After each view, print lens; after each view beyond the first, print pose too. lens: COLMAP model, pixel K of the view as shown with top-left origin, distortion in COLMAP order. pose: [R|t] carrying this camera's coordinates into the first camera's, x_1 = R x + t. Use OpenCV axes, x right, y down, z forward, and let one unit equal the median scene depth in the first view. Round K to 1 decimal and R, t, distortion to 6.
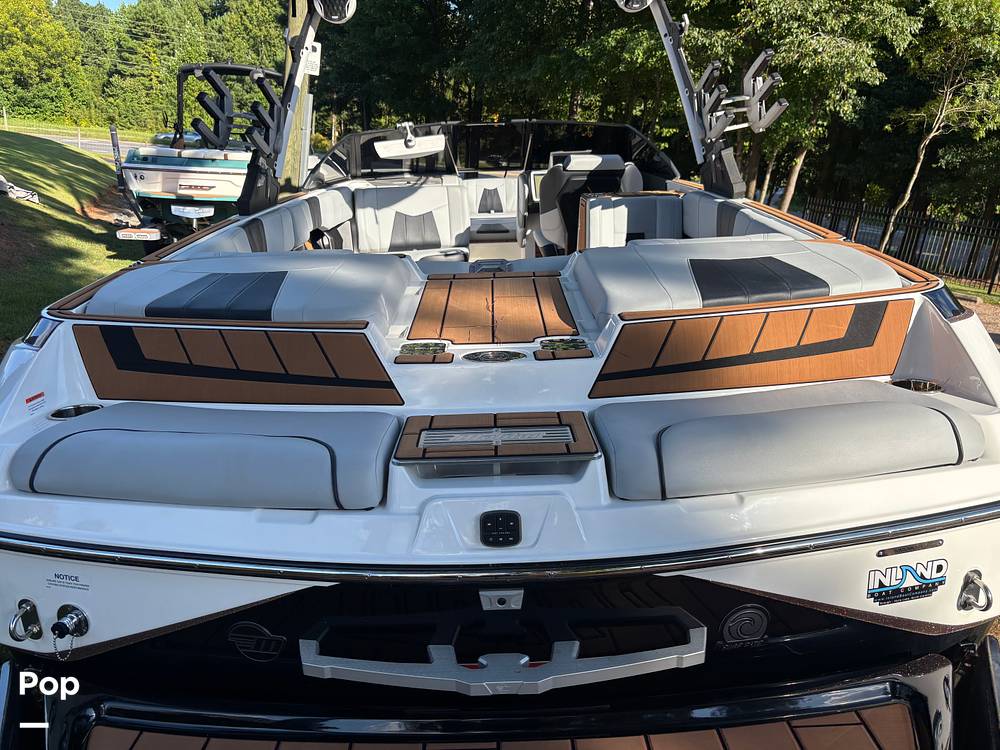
lens RADIAL K [[753.0, 0, 502.4], [0, 753.0, 378.7], [0, 0, 1]] dist [0.058148, -0.077102]
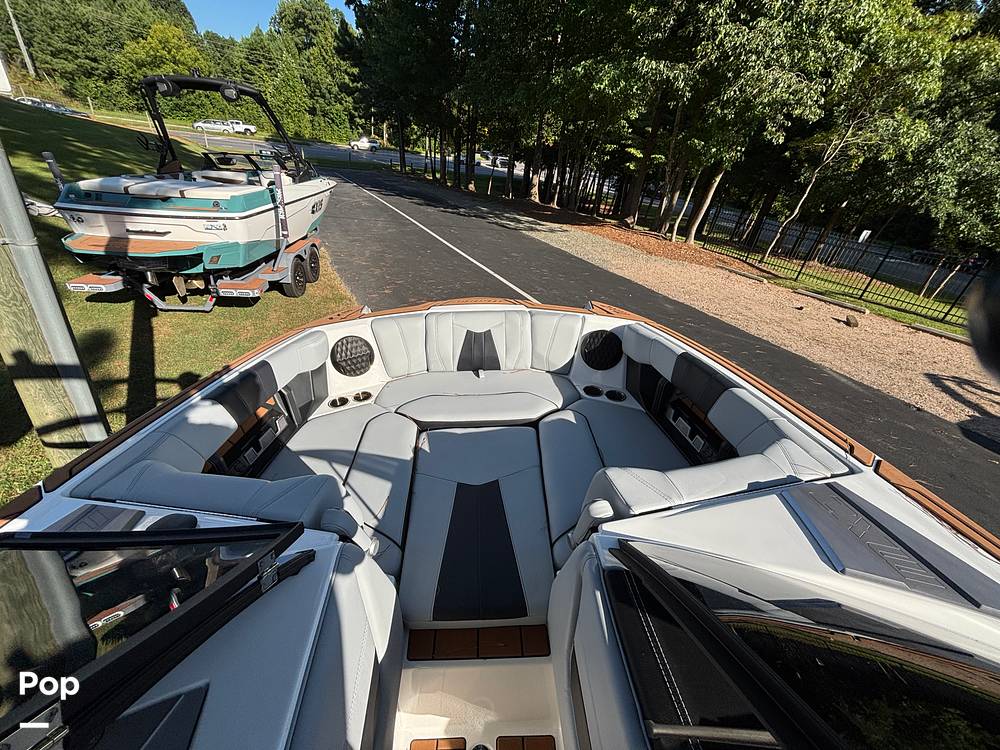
lens RADIAL K [[402.7, 0, 500.0], [0, 402.7, 375.0], [0, 0, 1]] dist [-0.000527, 0.000447]
pose [[0.999485, 0.010952, 0.030151, -0.003359], [-0.017340, 0.975219, 0.220563, -0.111119], [-0.026989, -0.220972, 0.974907, 0.274640]]
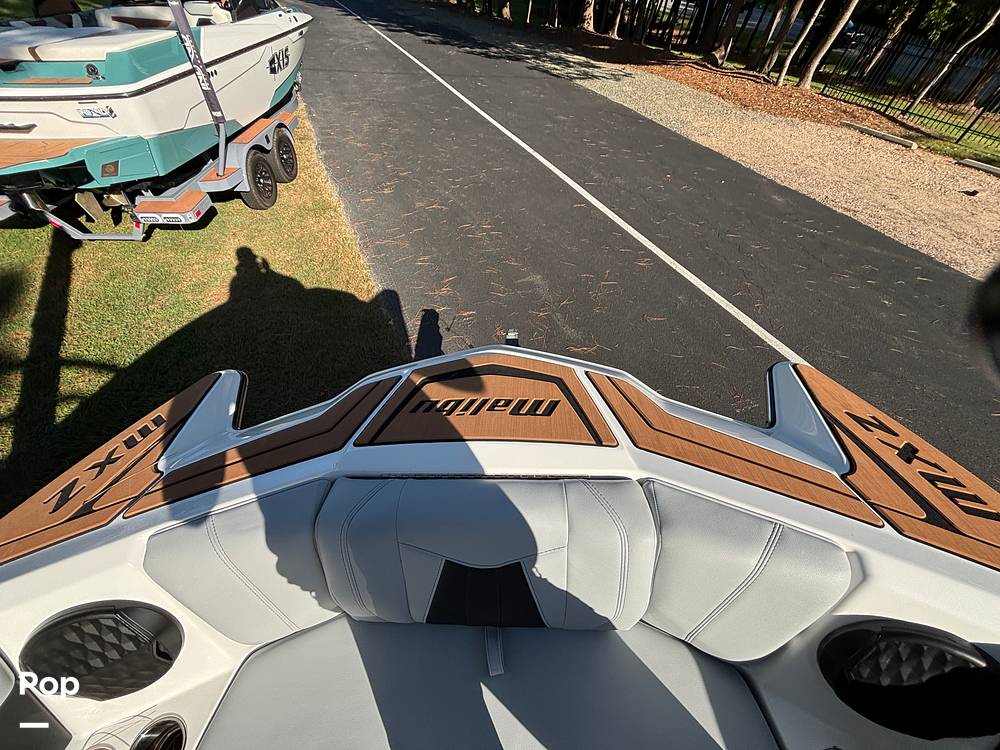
lens RADIAL K [[401.3, 0, 496.7], [0, 401.3, 373.9], [0, 0, 1]] dist [-0.000011, 0.000682]
pose [[0.997840, 0.021573, -0.062049, -0.002716], [0.012115, 0.867905, 0.496582, -0.130828], [0.064565, -0.496261, 0.865769, 0.368119]]
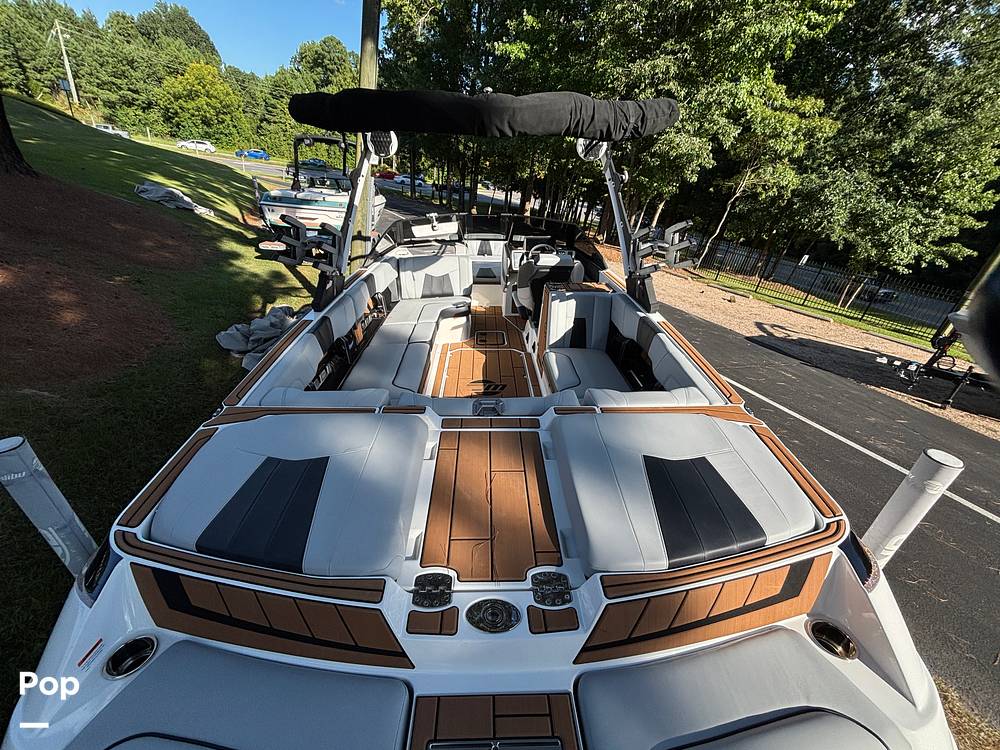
lens RADIAL K [[401.3, 0, 501.4], [0, 401.3, 374.7], [0, 0, 1]] dist [0.000558, 0.000792]
pose [[0.998506, 0.034059, 0.042736, -0.003116], [-0.040545, 0.986046, 0.161458, -0.041250], [-0.036641, -0.162949, 0.985954, 0.036705]]
